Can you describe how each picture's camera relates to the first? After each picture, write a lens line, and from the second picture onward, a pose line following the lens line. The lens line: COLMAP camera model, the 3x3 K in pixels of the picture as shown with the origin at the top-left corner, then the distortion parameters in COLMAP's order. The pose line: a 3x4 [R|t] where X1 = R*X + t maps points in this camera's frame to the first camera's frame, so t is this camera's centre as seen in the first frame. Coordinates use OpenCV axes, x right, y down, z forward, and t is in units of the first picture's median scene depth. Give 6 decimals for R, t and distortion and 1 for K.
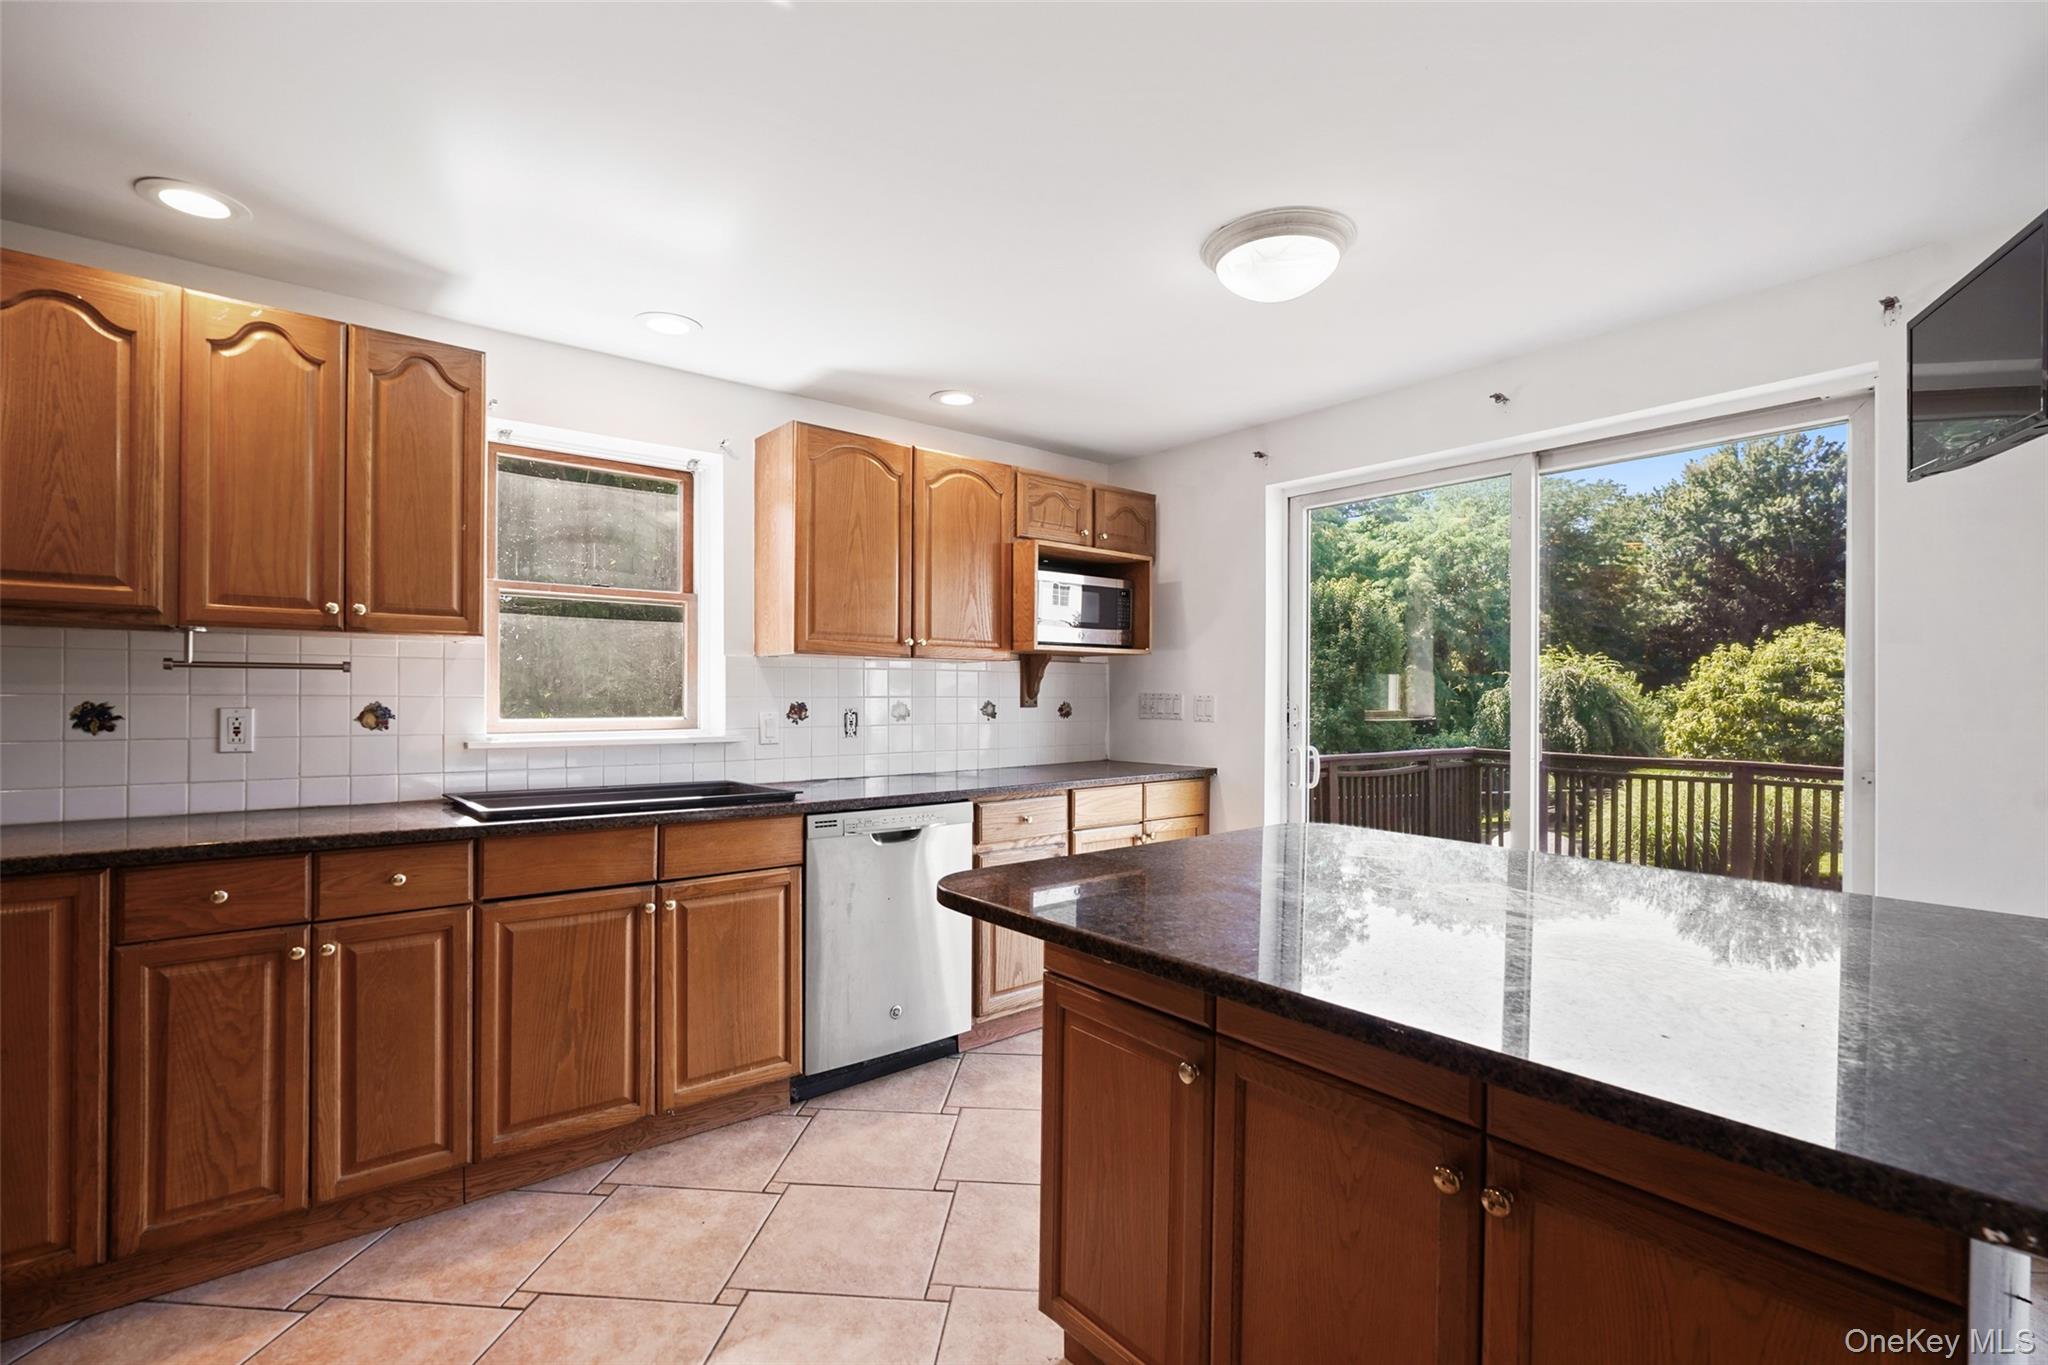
lens RADIAL K [[937.7, 0, 1024.8], [0, 937.7, 690.0], [0, 0, 1]] dist [-0.005978, 0.000055]
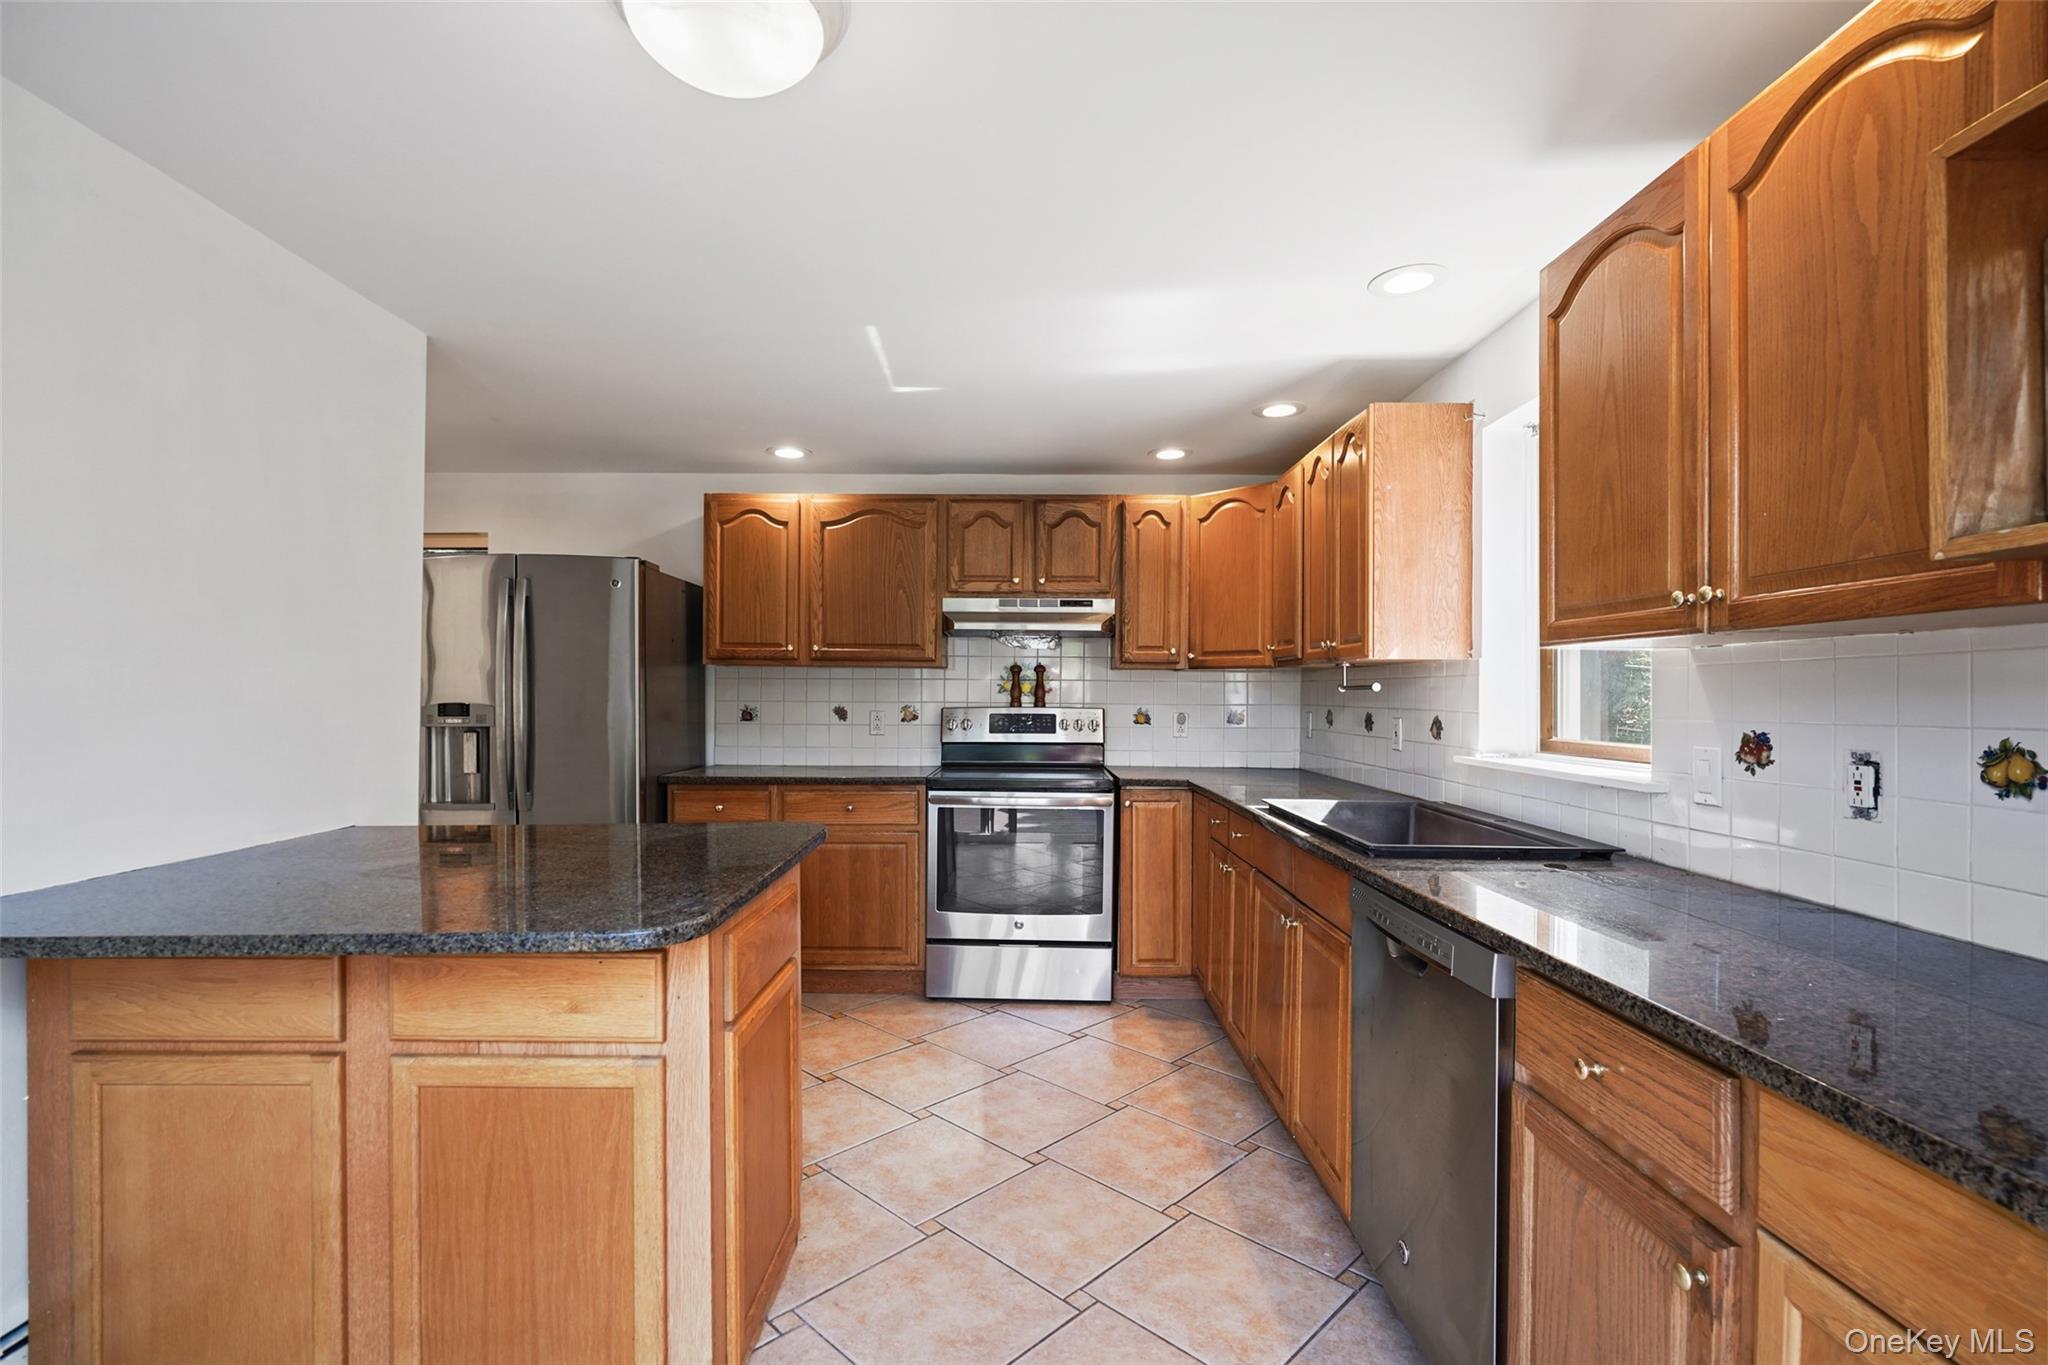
lens RADIAL K [[937.7, 0, 1027.6], [0, 937.7, 704.8], [0, 0, 1]] dist [-0.005978, 0.000055]
pose [[-0.650525, -0.006095, -0.759460, 0.617912], [-0.002196, 0.999979, -0.006144, 0.003937], [0.759481, -0.002329, -0.650525, 1.600903]]
